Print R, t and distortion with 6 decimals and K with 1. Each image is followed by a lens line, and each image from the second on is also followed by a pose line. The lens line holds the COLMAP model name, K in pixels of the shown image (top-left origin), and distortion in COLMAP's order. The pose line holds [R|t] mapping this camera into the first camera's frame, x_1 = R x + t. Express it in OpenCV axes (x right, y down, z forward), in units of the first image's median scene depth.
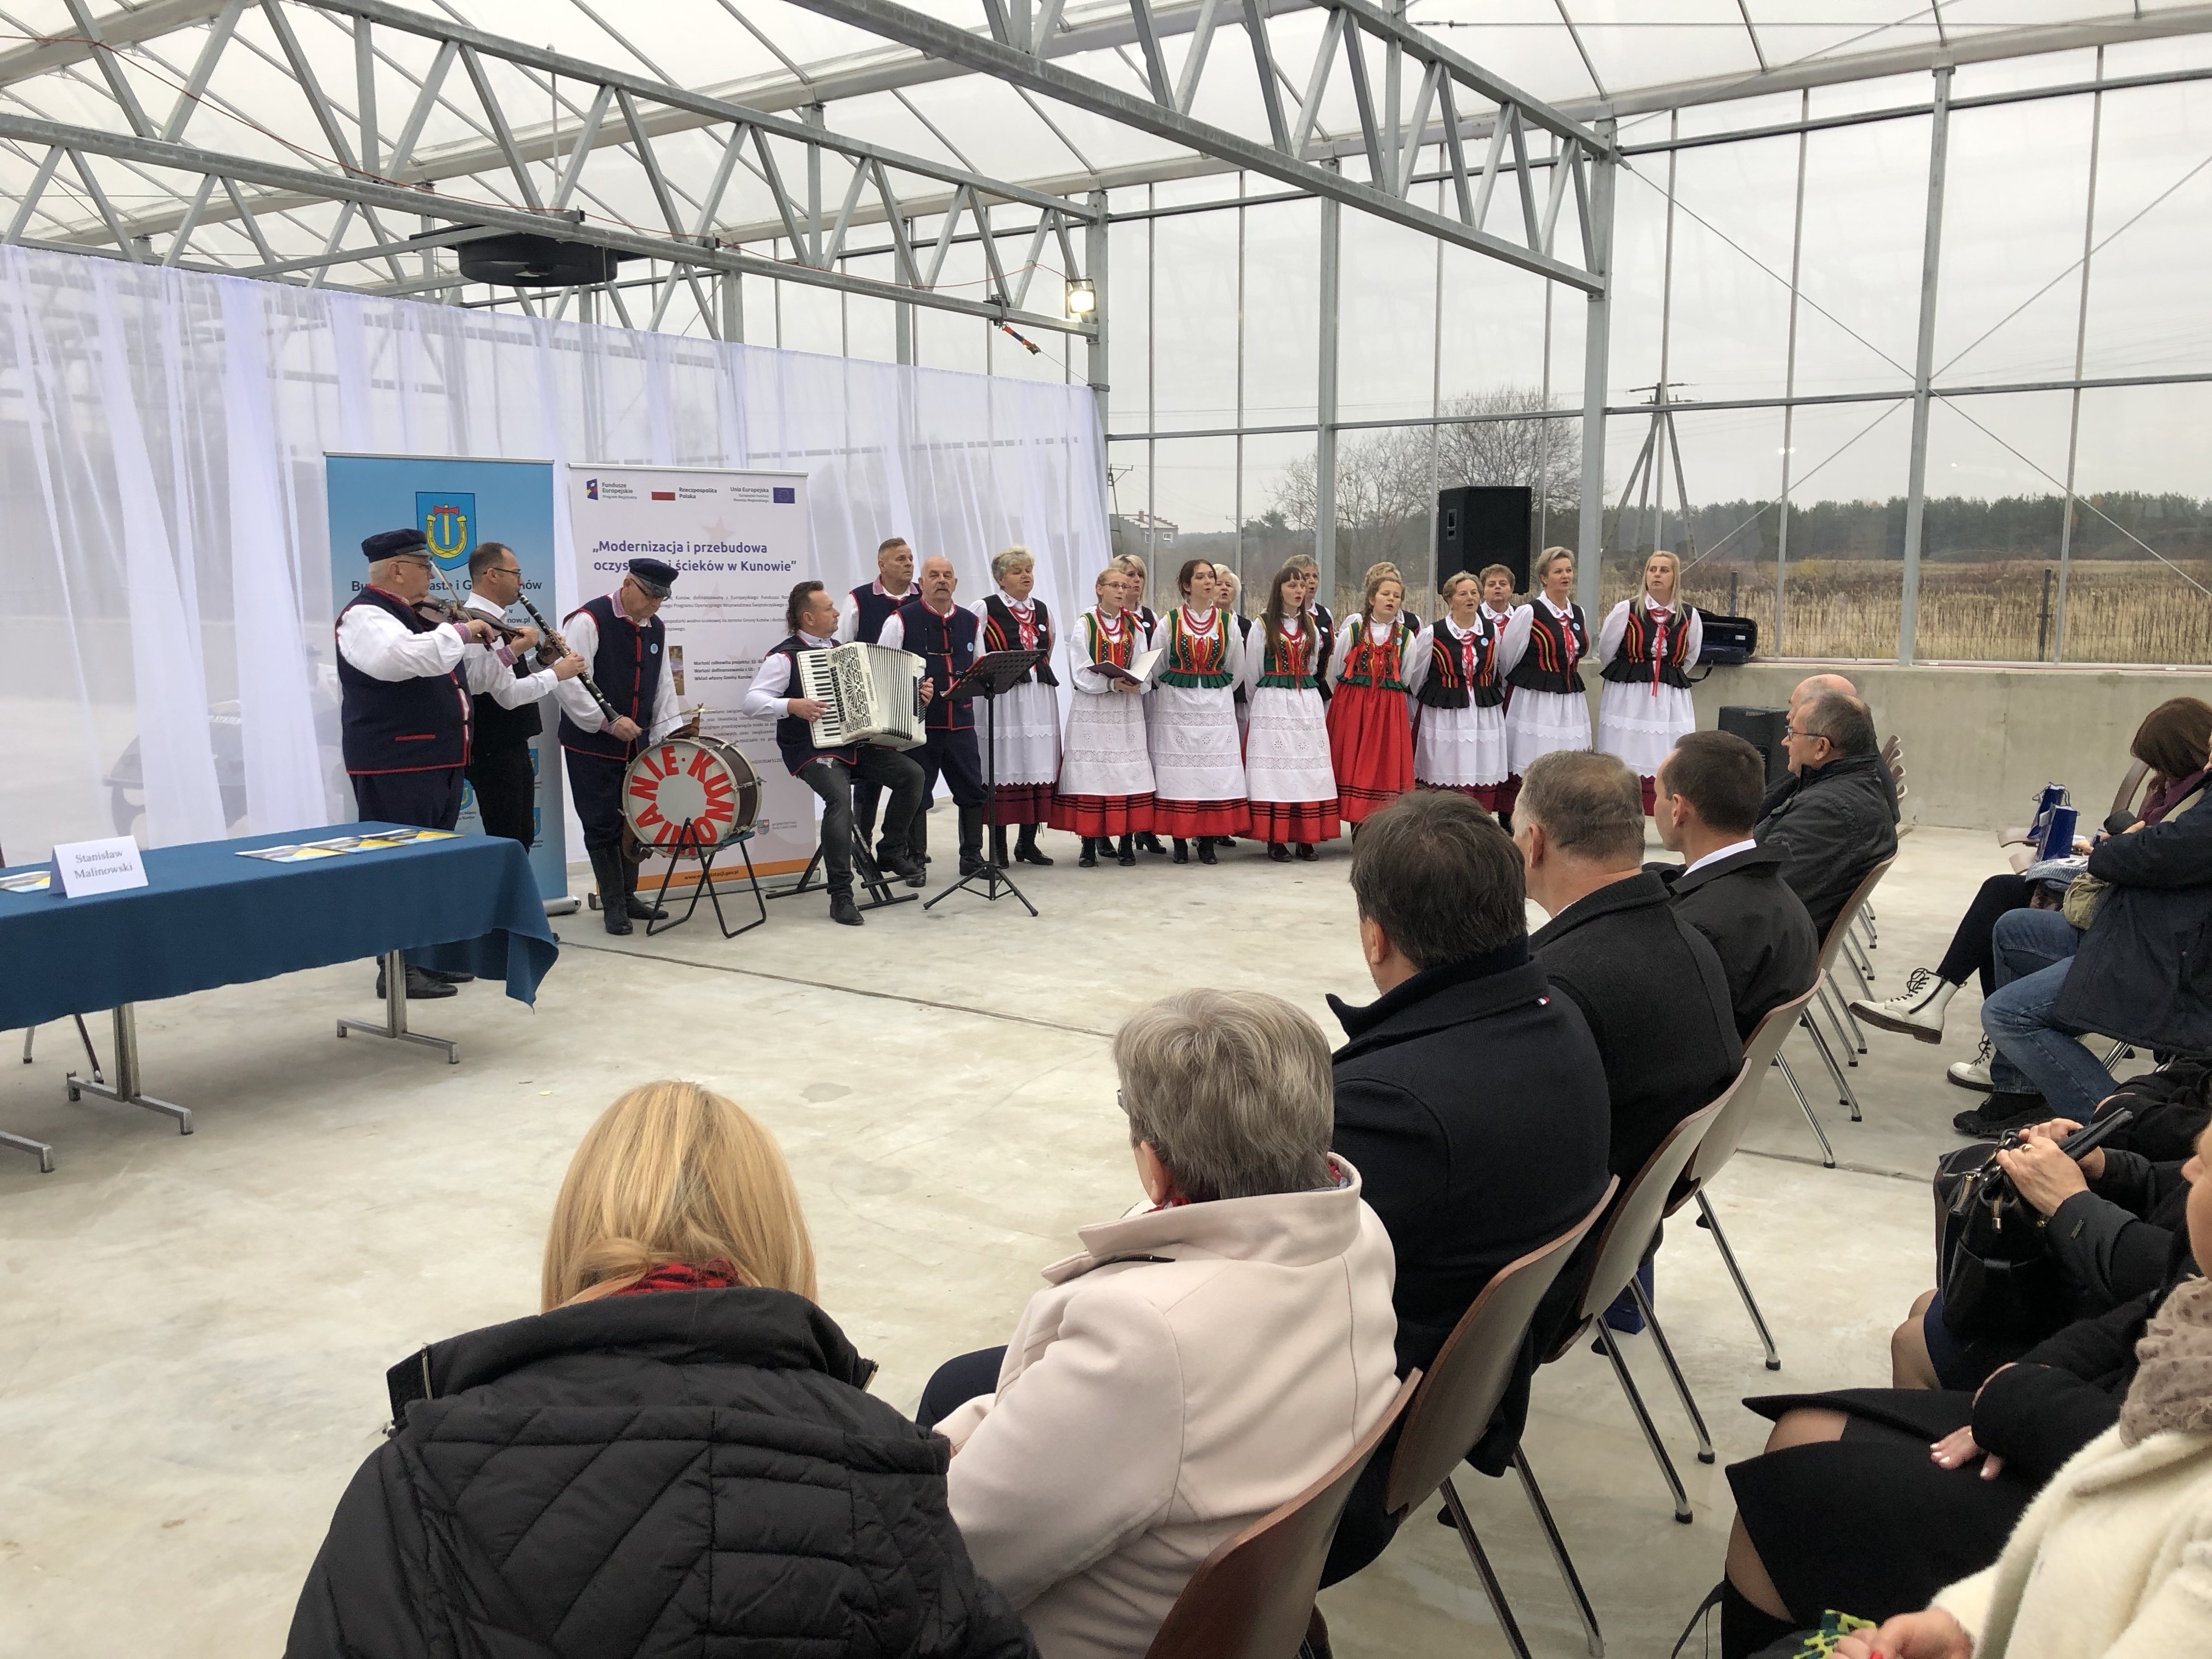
lens RADIAL K [[1779.0, 0, 1144.4], [0, 1779.0, 833.4], [0, 0, 1]] dist [0.124682, -0.172831]
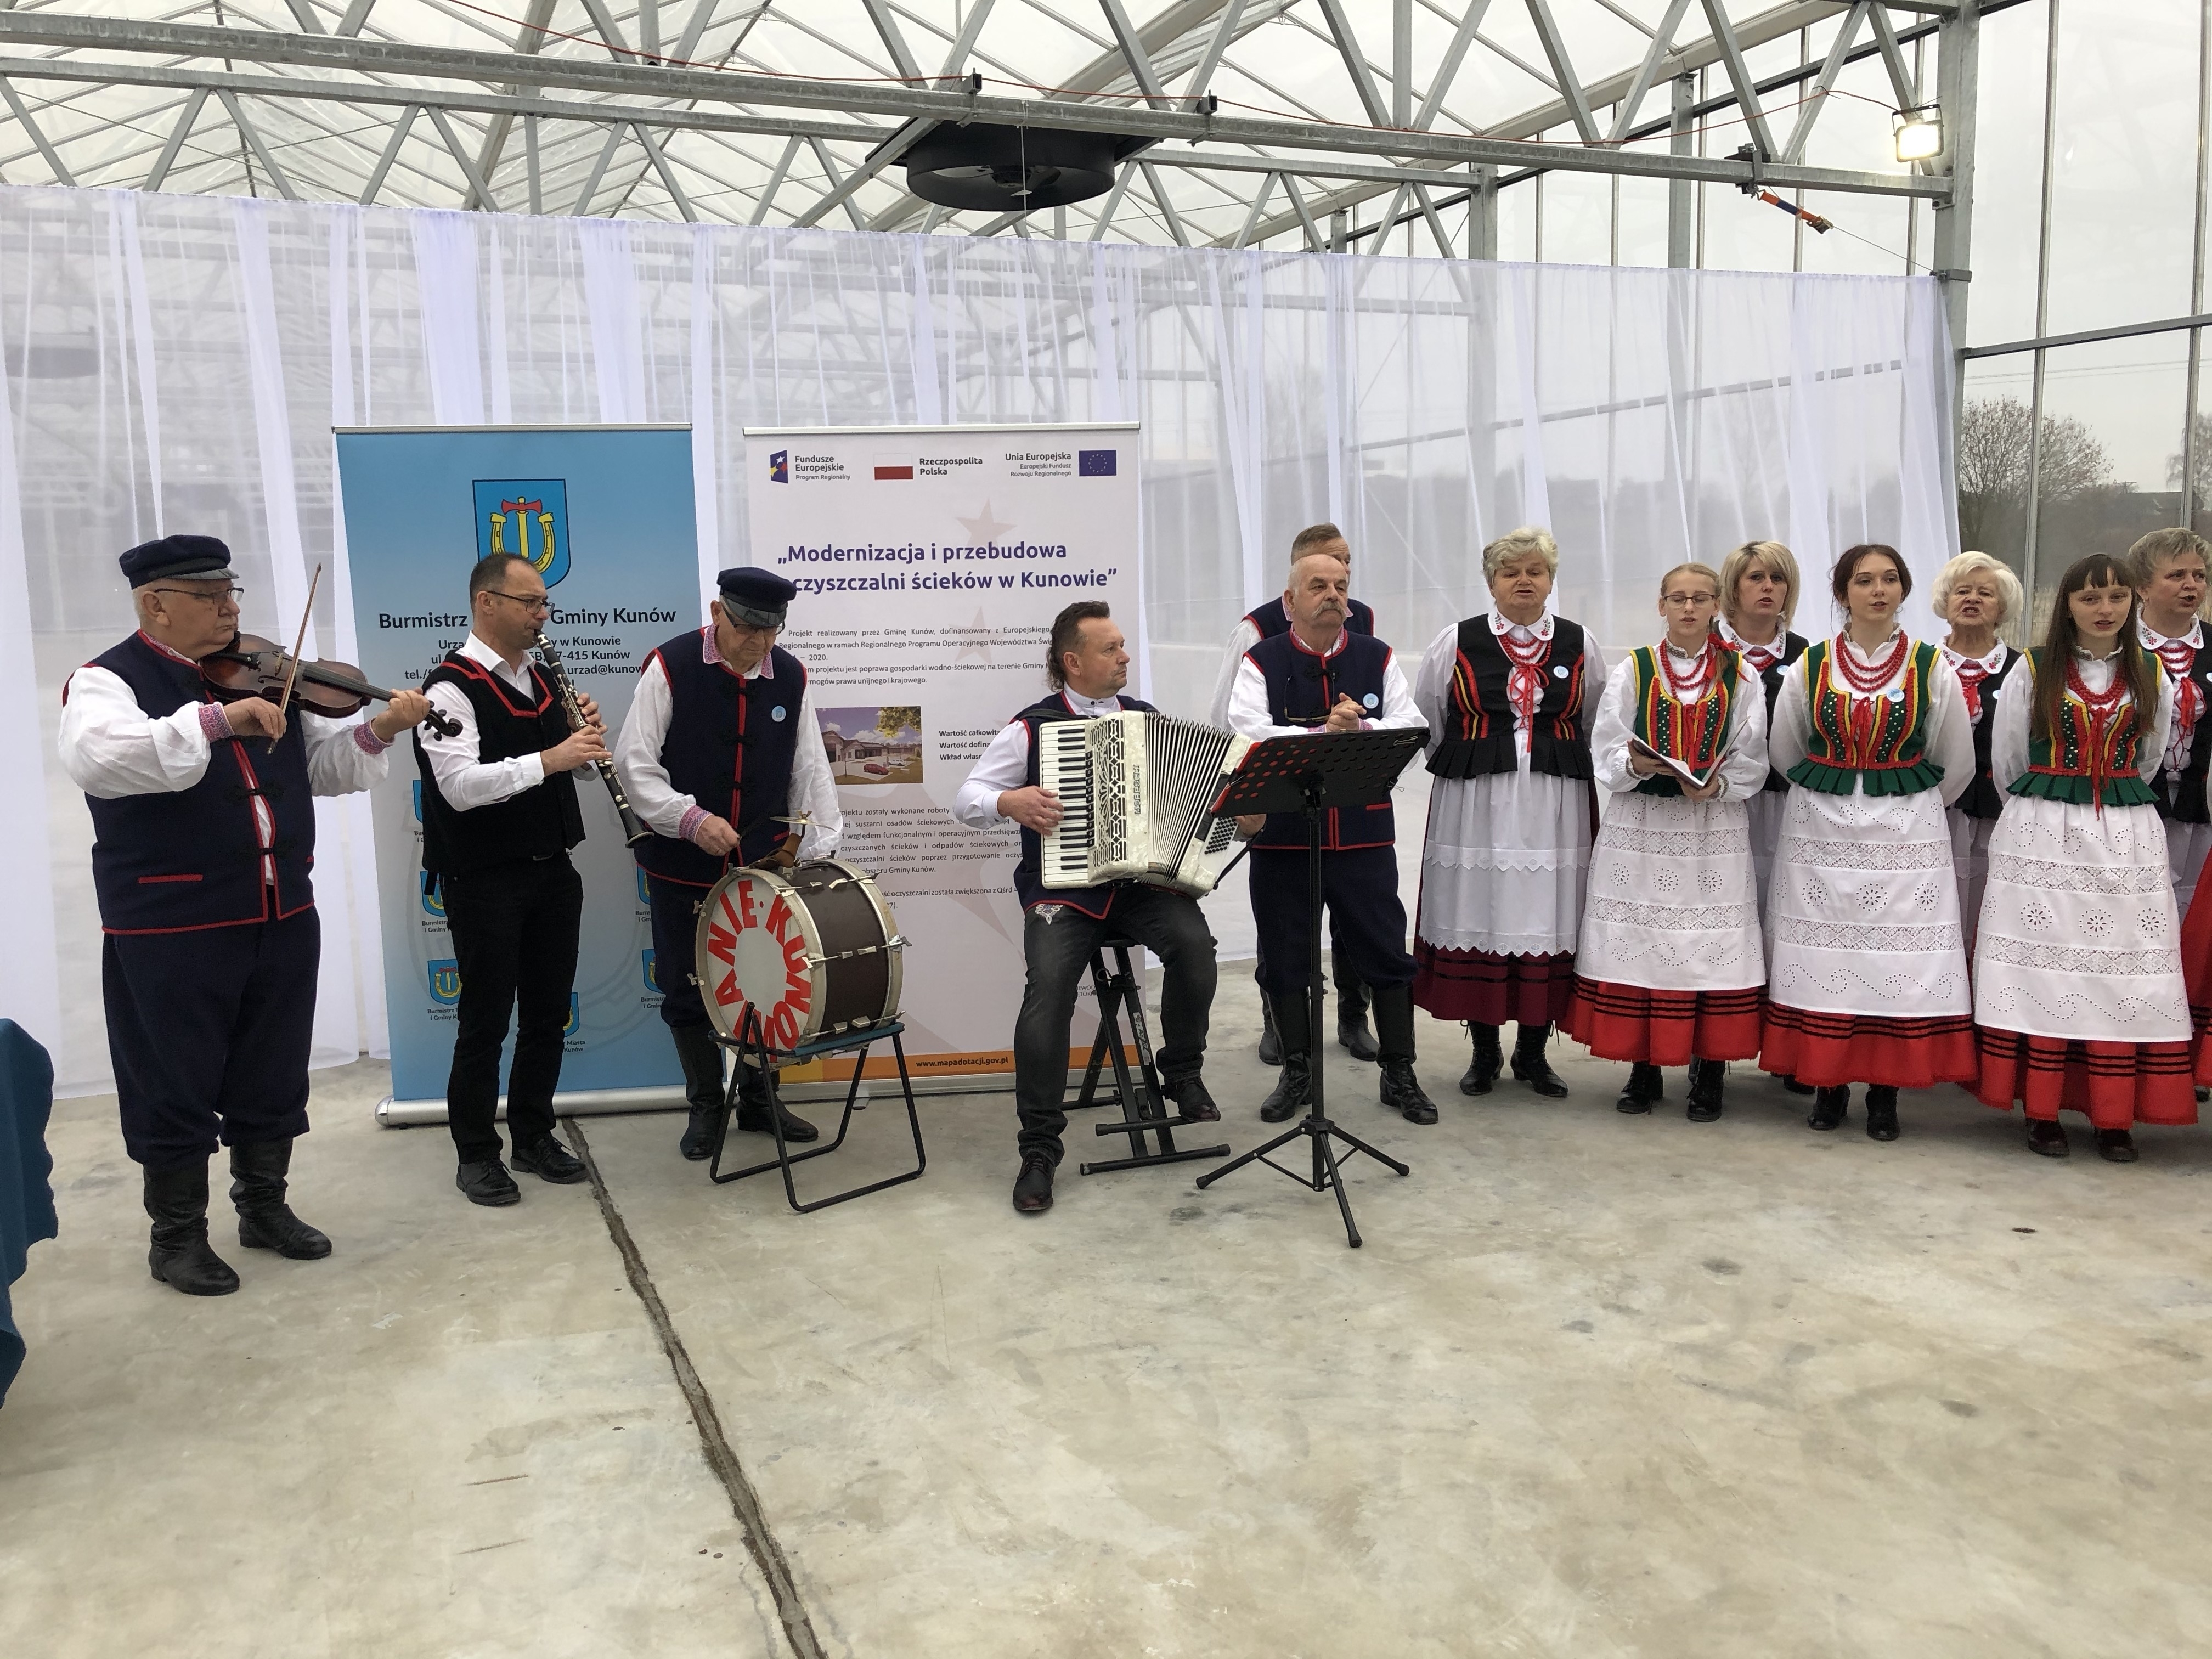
lens RADIAL K [[1779.0, 0, 1144.4], [0, 1779.0, 833.4], [0, 0, 1]] dist [0.124682, -0.172831]
pose [[0.836082, 0.060360, -0.545274, 0.142514], [-0.062014, 0.997957, 0.015383, -0.066379], [0.545088, 0.020953, 0.838117, 0.458012]]
